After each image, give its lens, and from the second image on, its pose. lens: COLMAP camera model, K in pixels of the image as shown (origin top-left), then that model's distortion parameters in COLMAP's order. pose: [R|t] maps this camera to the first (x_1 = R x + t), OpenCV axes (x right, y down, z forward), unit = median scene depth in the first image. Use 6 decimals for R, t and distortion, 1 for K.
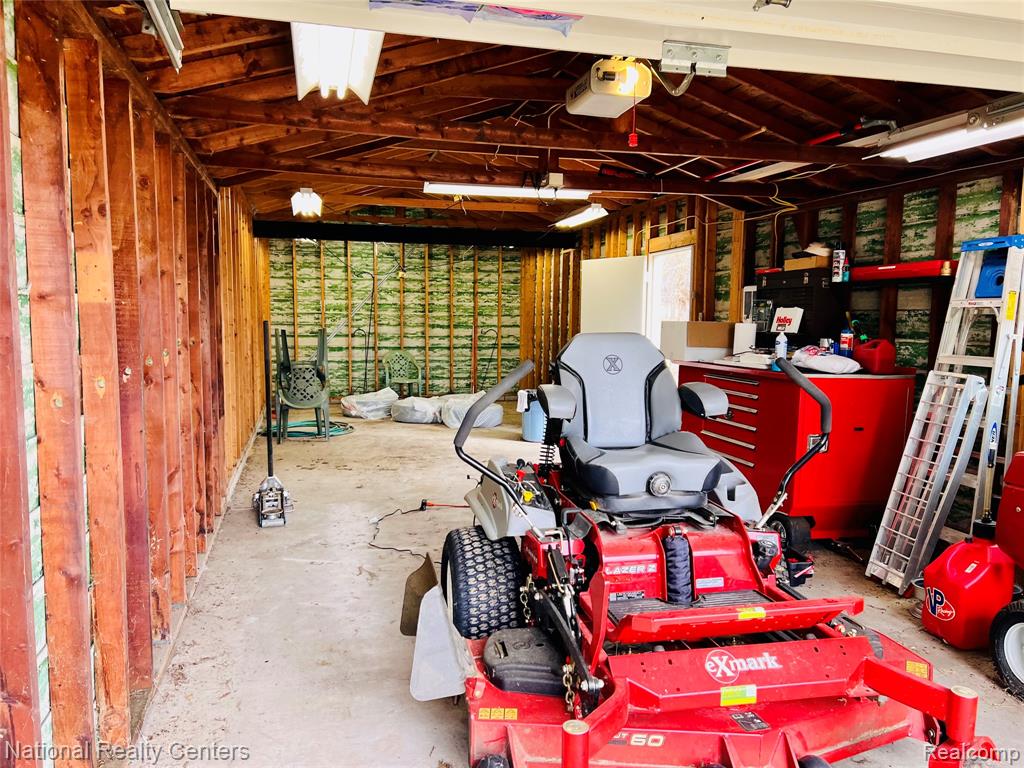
lens RADIAL K [[772.2, 0, 512.0], [0, 772.2, 384.0], [0, 0, 1]] dist [0.078641, -0.104142]
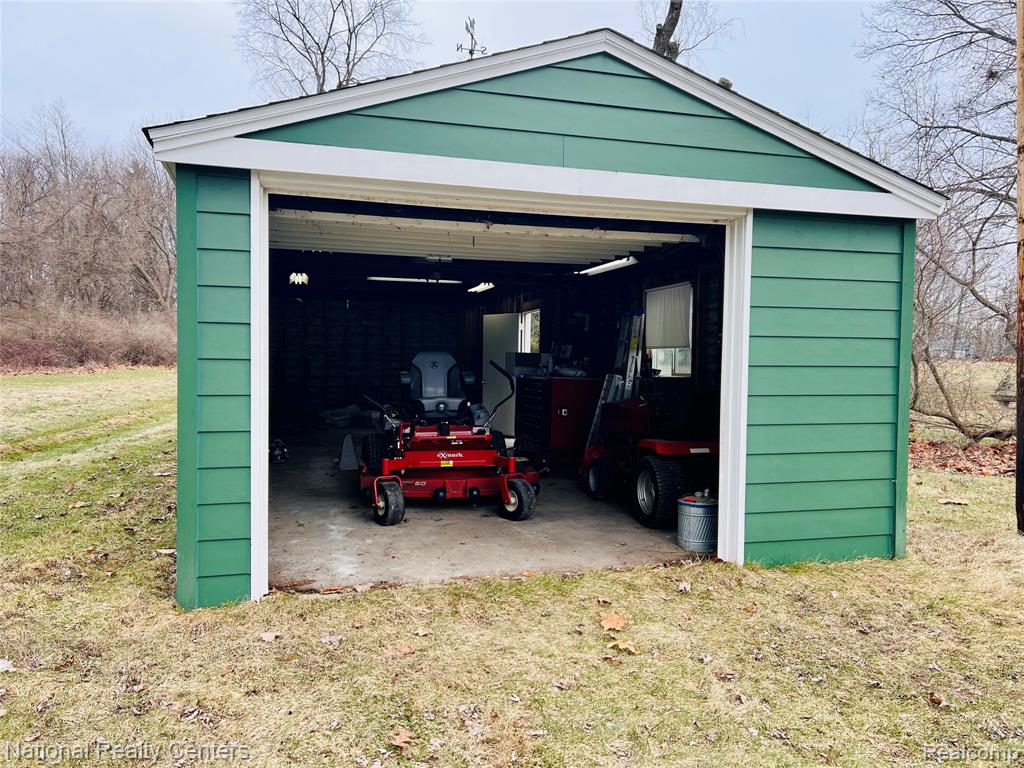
lens RADIAL K [[772.2, 0, 512.0], [0, 772.2, 384.0], [0, 0, 1]] dist [0.078641, -0.104142]
pose [[0.999670, 0.001288, 0.025648, 0.087363], [0.000158, 0.998415, -0.056278, 0.047113], [-0.025680, 0.056263, 0.998086, -0.393592]]
